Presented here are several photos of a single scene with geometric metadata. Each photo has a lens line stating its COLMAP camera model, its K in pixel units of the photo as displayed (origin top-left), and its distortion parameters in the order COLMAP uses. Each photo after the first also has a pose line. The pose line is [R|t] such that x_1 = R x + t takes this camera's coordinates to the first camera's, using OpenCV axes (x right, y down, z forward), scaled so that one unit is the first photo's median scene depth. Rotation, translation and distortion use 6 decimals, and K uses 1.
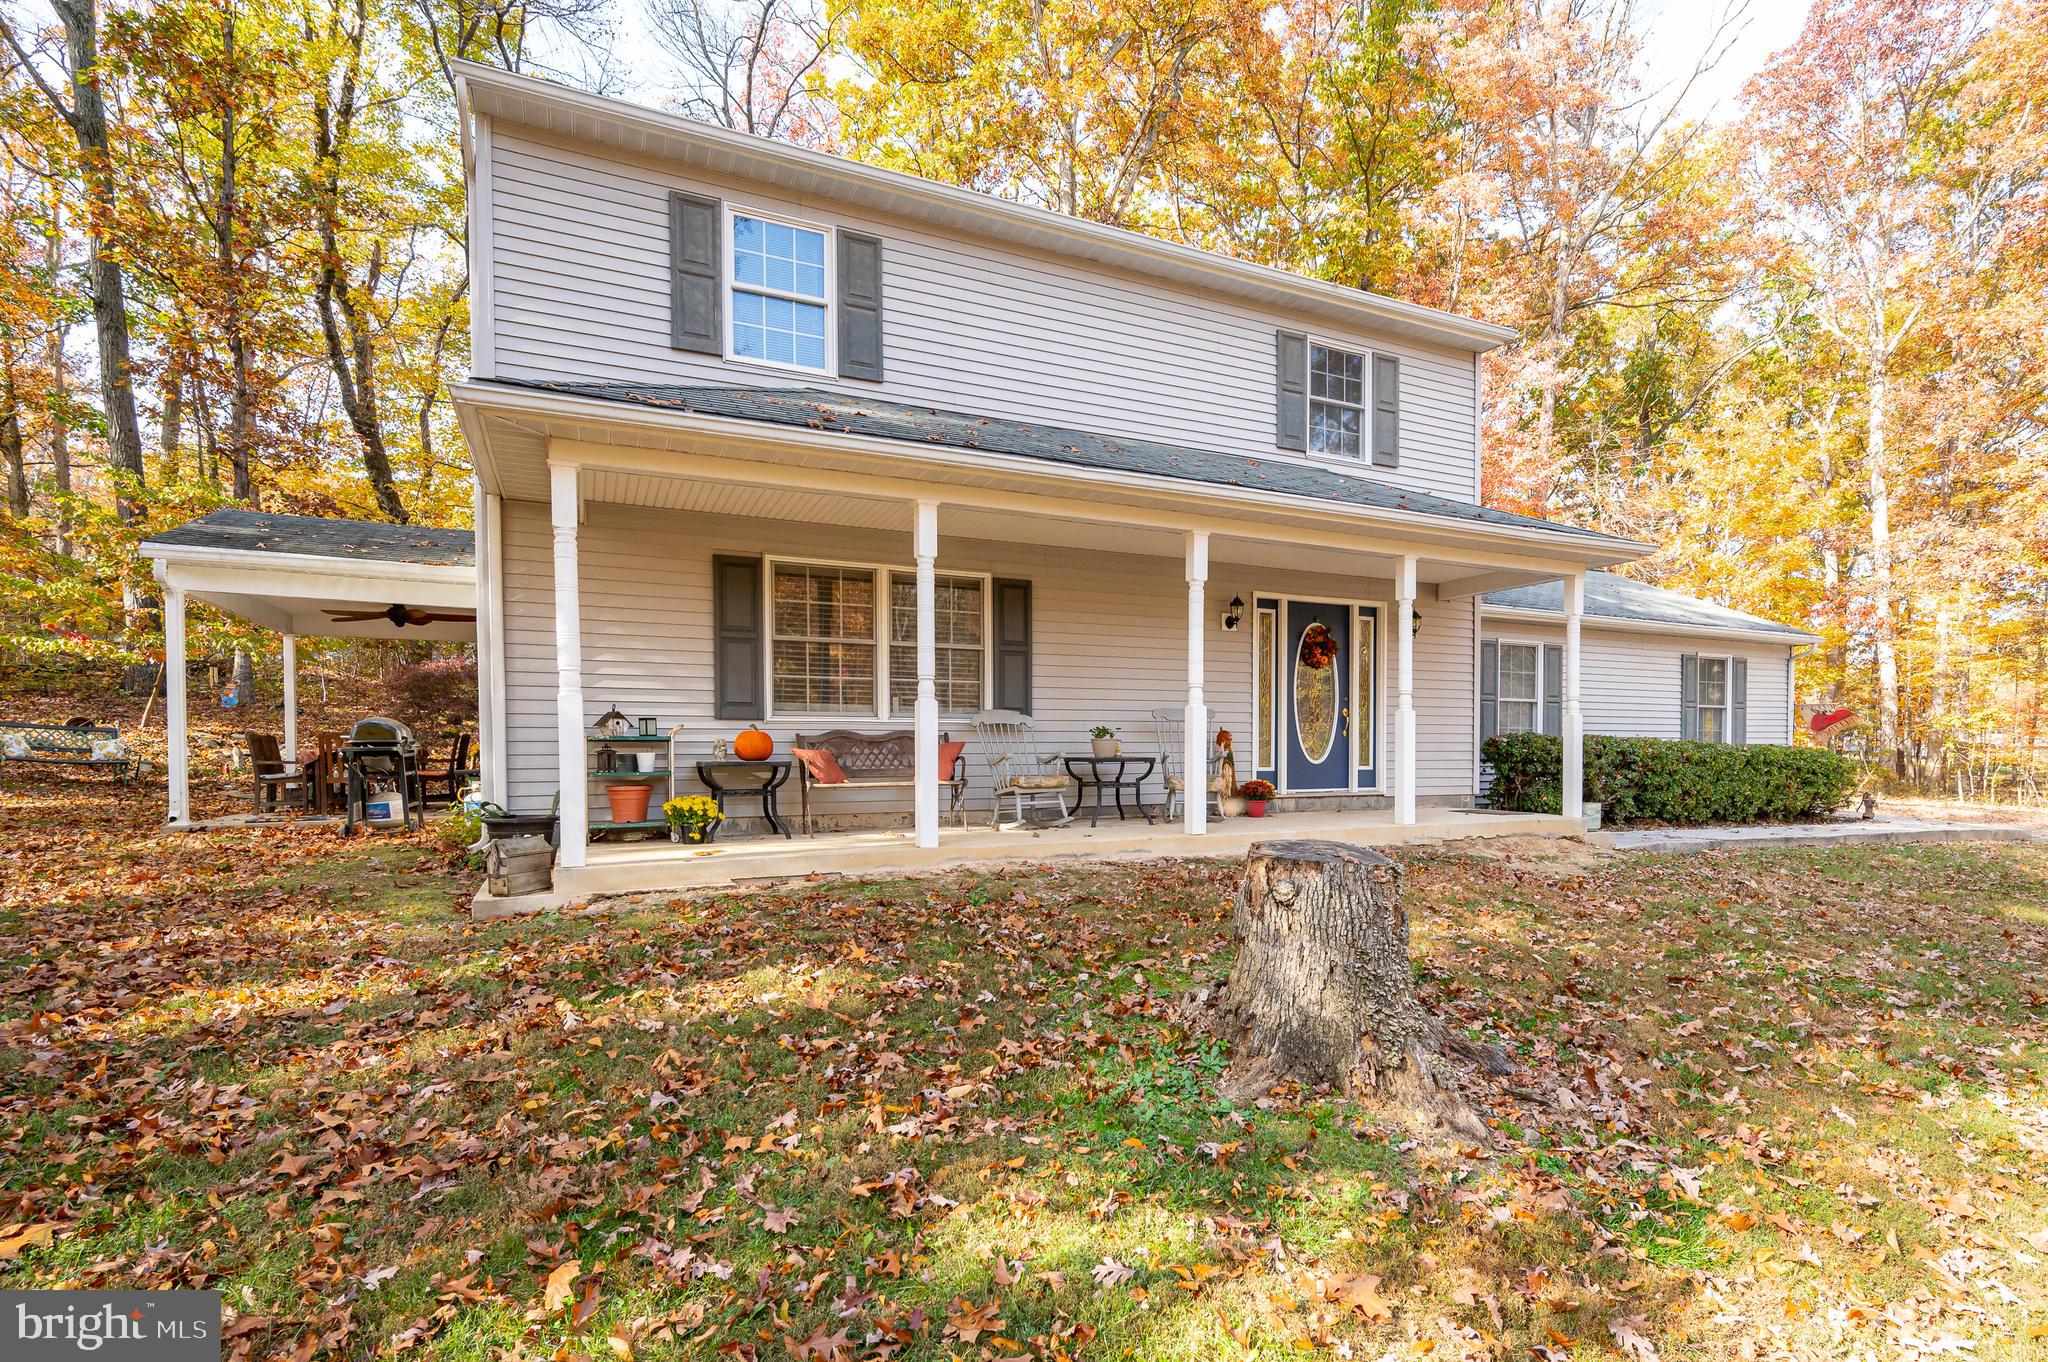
lens RADIAL K [[1120.2, 0, 1192.5], [0, 1120.2, 794.6], [0, 0, 1]] dist [-0.000133, -0.000148]
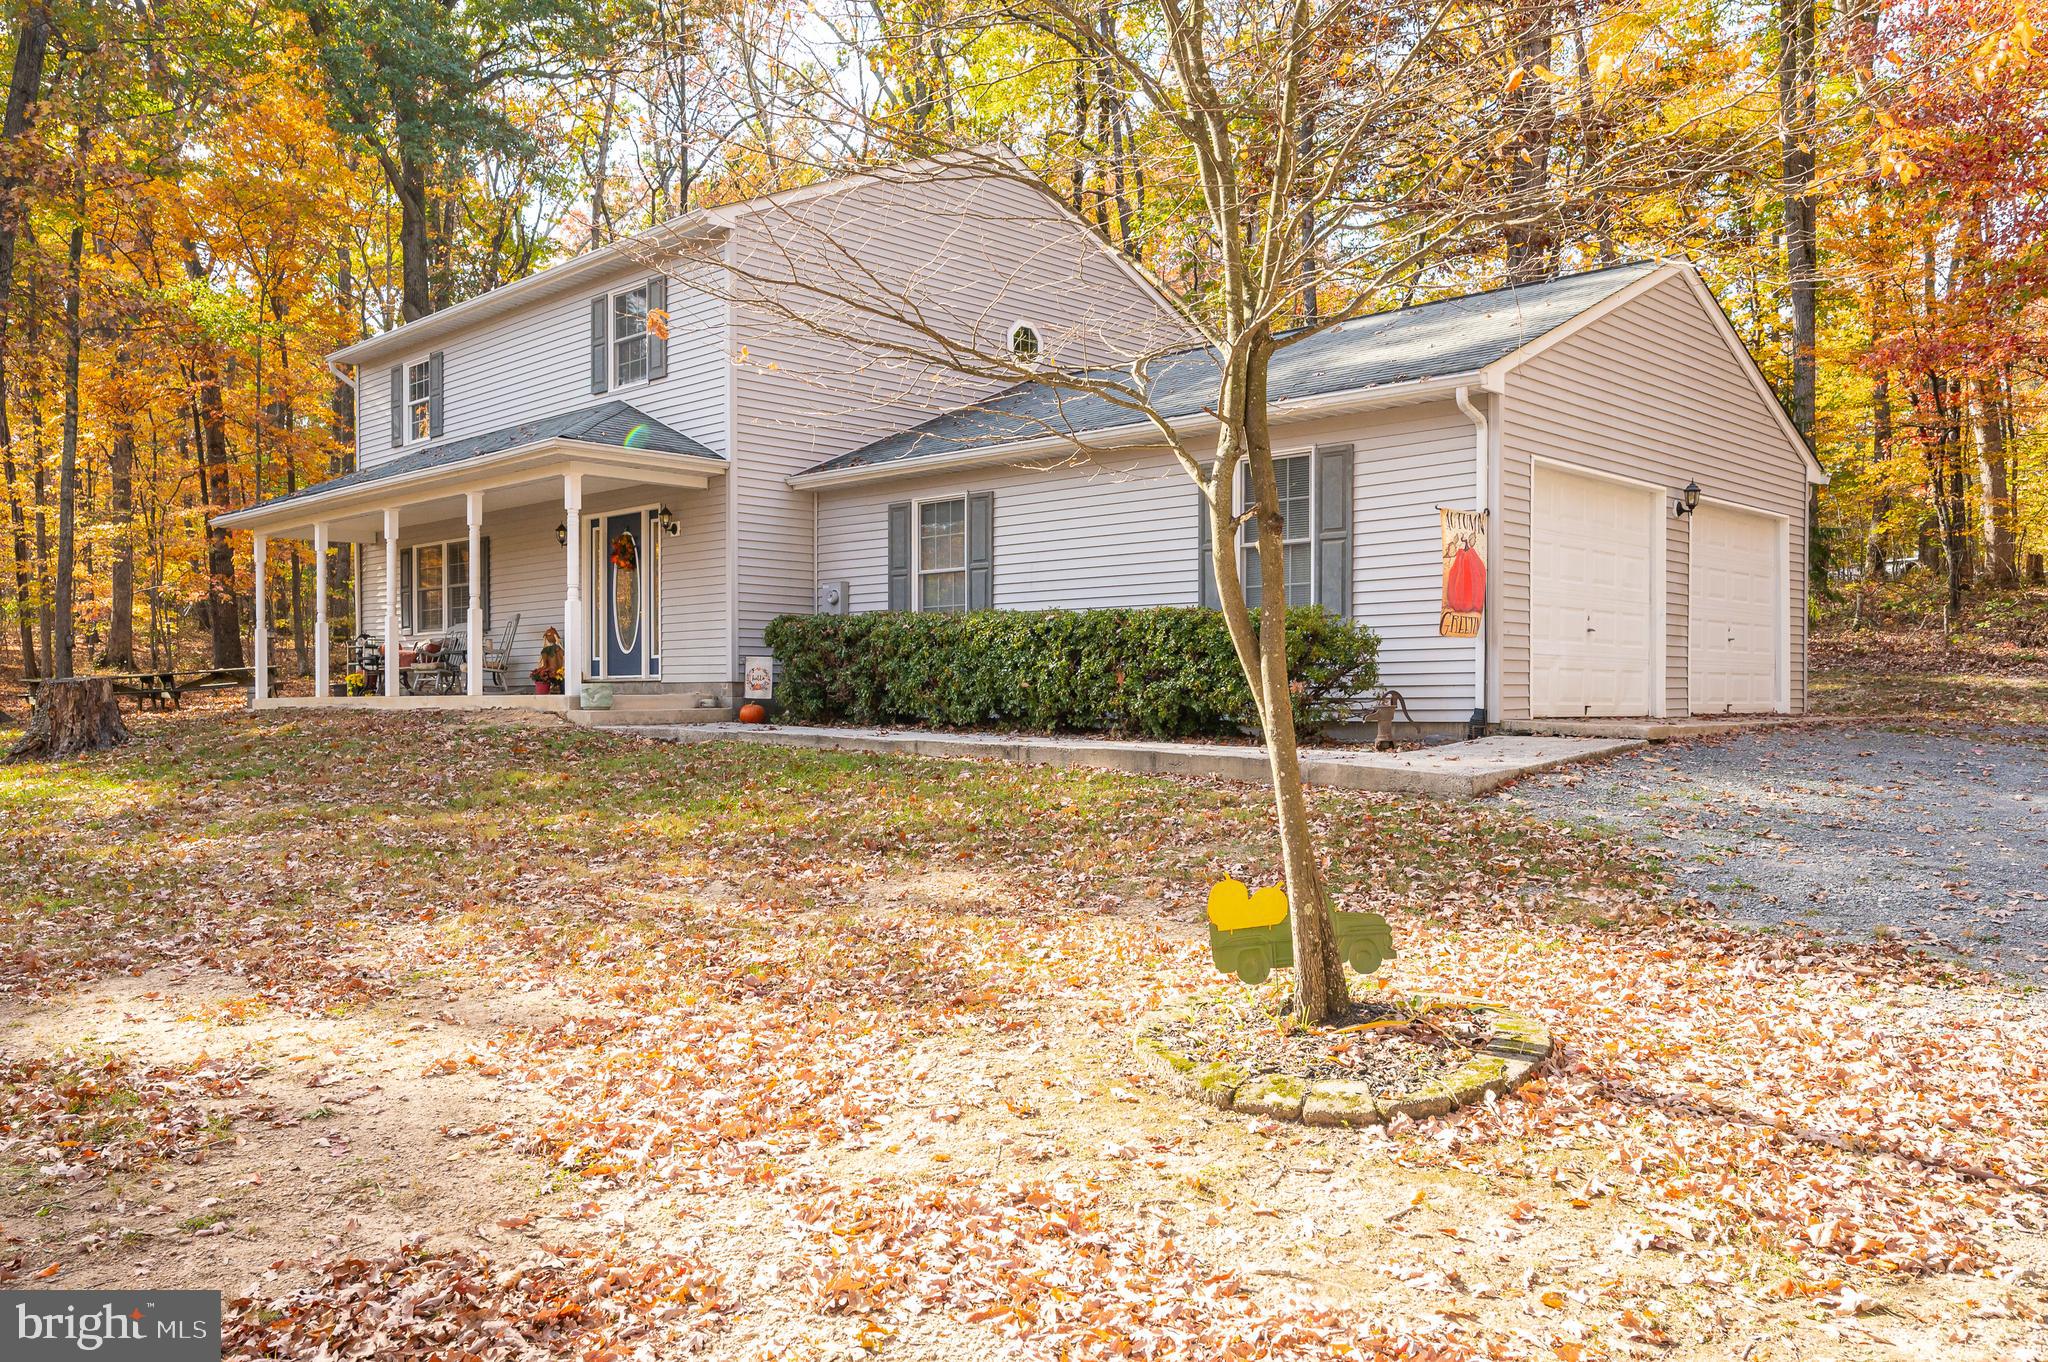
lens RADIAL K [[1593.8, 0, 986.1], [0, 1593.8, 737.3], [0, 0, 1]] dist [-0.009827, 0.006754]
pose [[0.243080, 0.025872, -0.969661, 1.832320], [-0.032612, 0.999297, 0.018487, 0.016127], [0.969458, 0.027129, 0.243753, 0.981878]]
